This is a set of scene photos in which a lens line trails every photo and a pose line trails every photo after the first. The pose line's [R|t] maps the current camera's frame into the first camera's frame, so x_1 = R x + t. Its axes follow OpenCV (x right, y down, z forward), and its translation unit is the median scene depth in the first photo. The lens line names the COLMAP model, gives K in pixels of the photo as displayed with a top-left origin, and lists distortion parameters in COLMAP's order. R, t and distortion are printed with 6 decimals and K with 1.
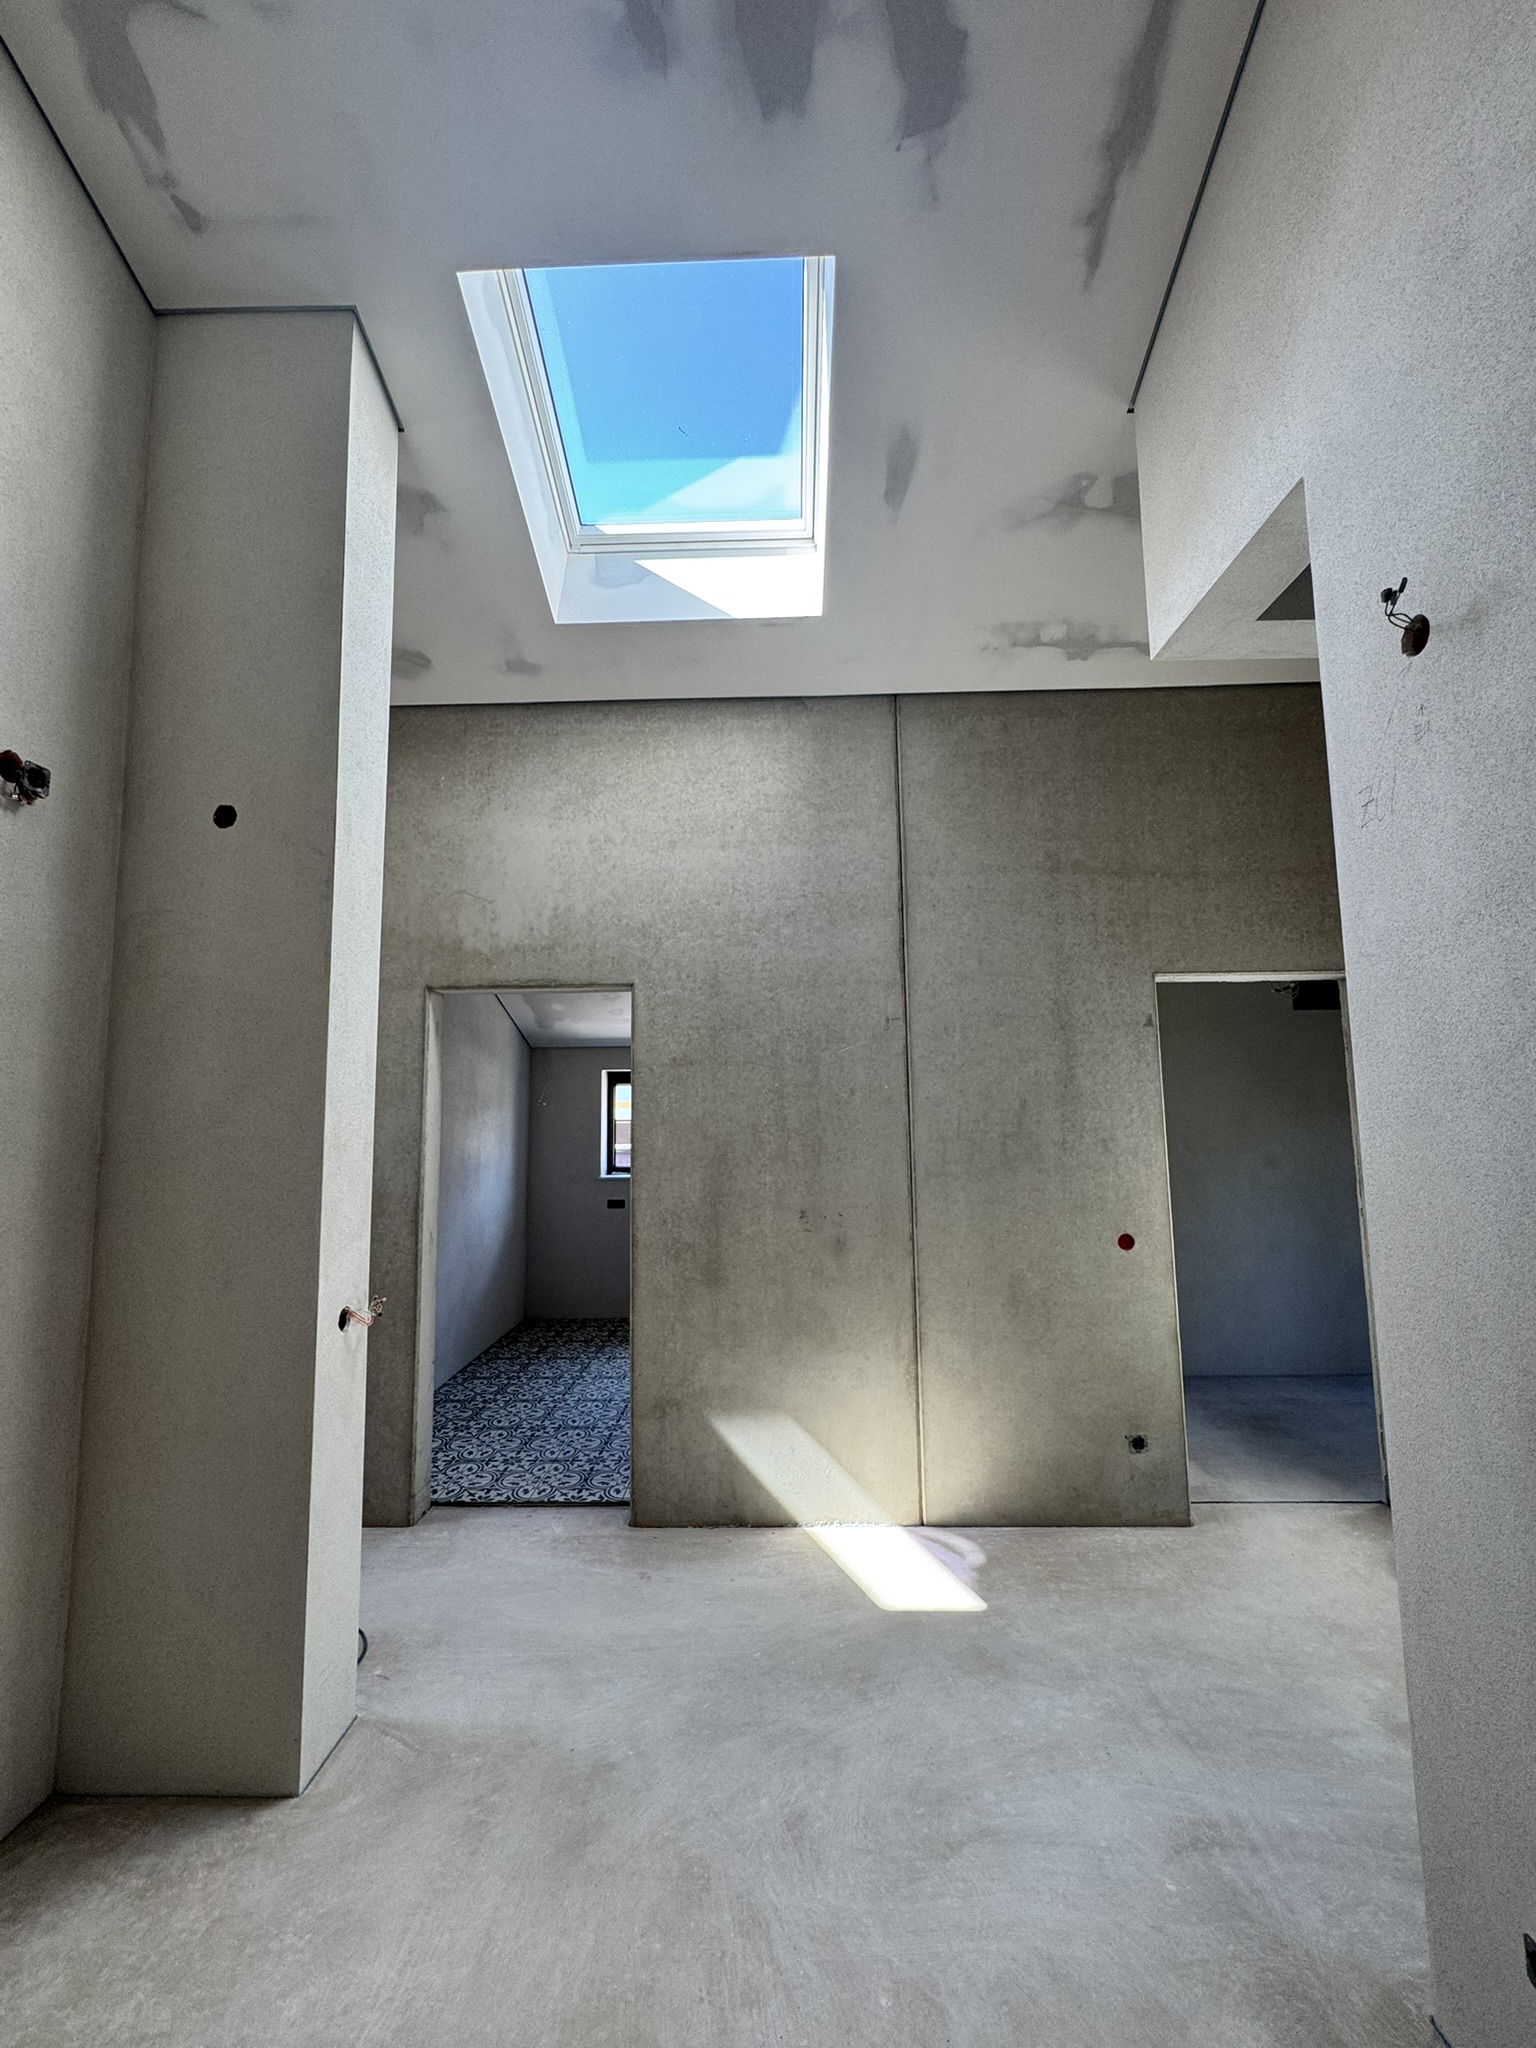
lens RADIAL K [[817.8, 0, 768.0], [0, 817.8, 1024.0], [0, 0, 1]] dist [-0.000809, -0.000018]
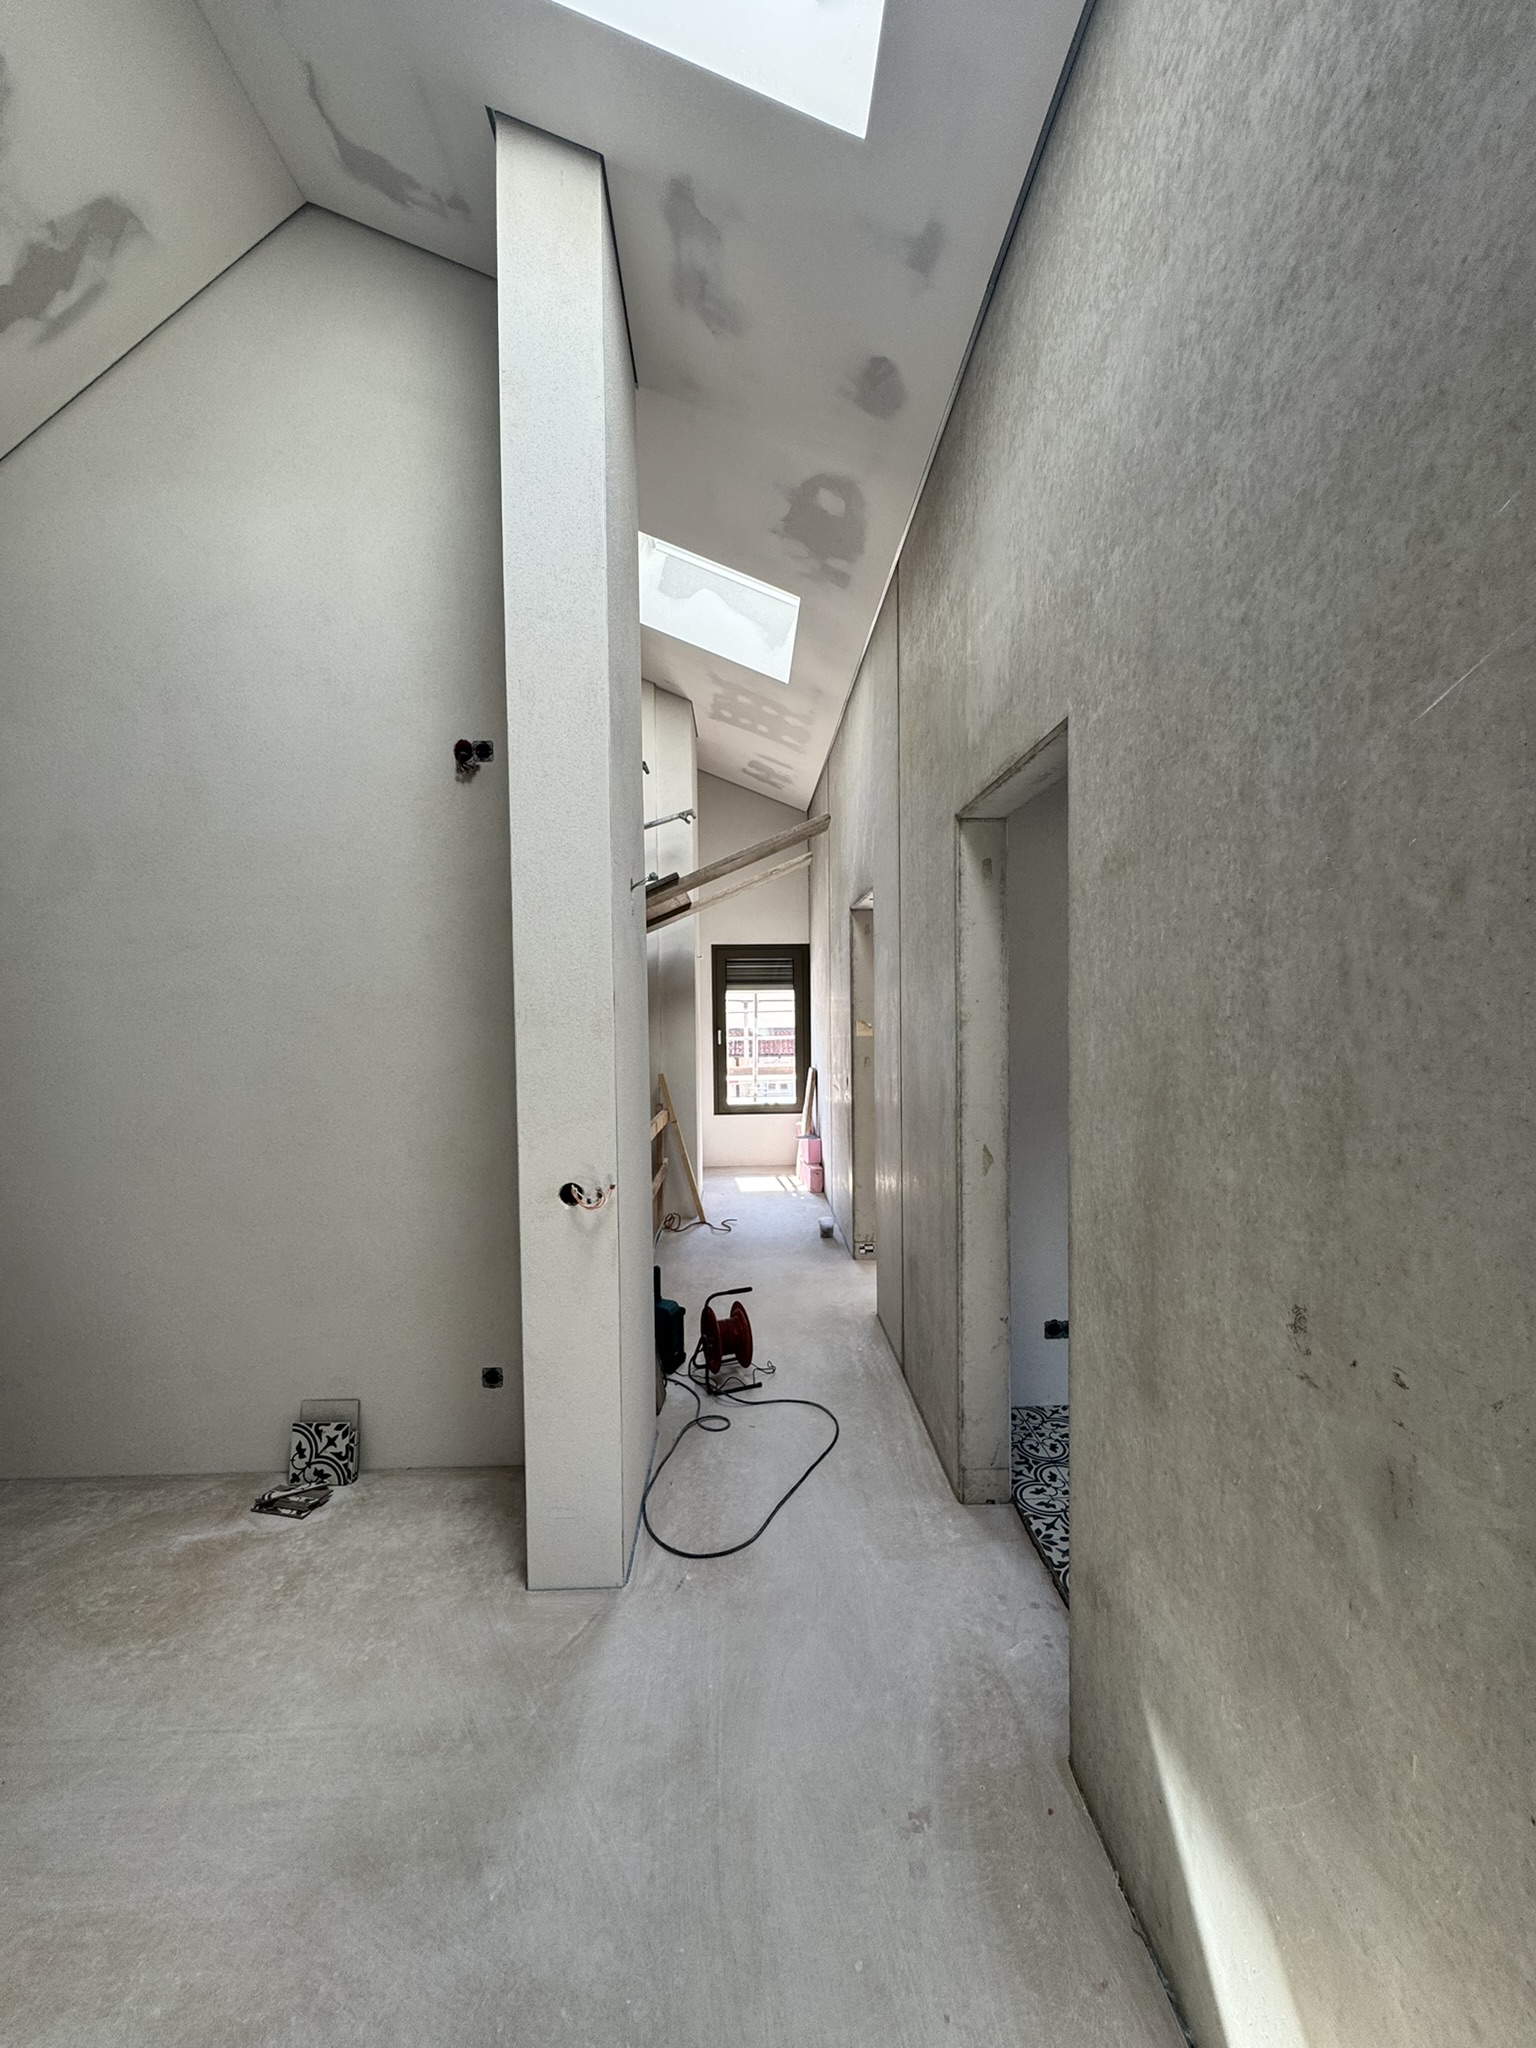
lens RADIAL K [[817.8, 0, 768.0], [0, 817.8, 1024.0], [0, 0, 1]] dist [-0.000809, -0.000018]
pose [[0.060322, 0.039000, -0.997417, 0.323804], [0.113209, 0.992522, 0.045655, 0.091198], [0.991738, -0.115671, 0.055455, 0.808236]]
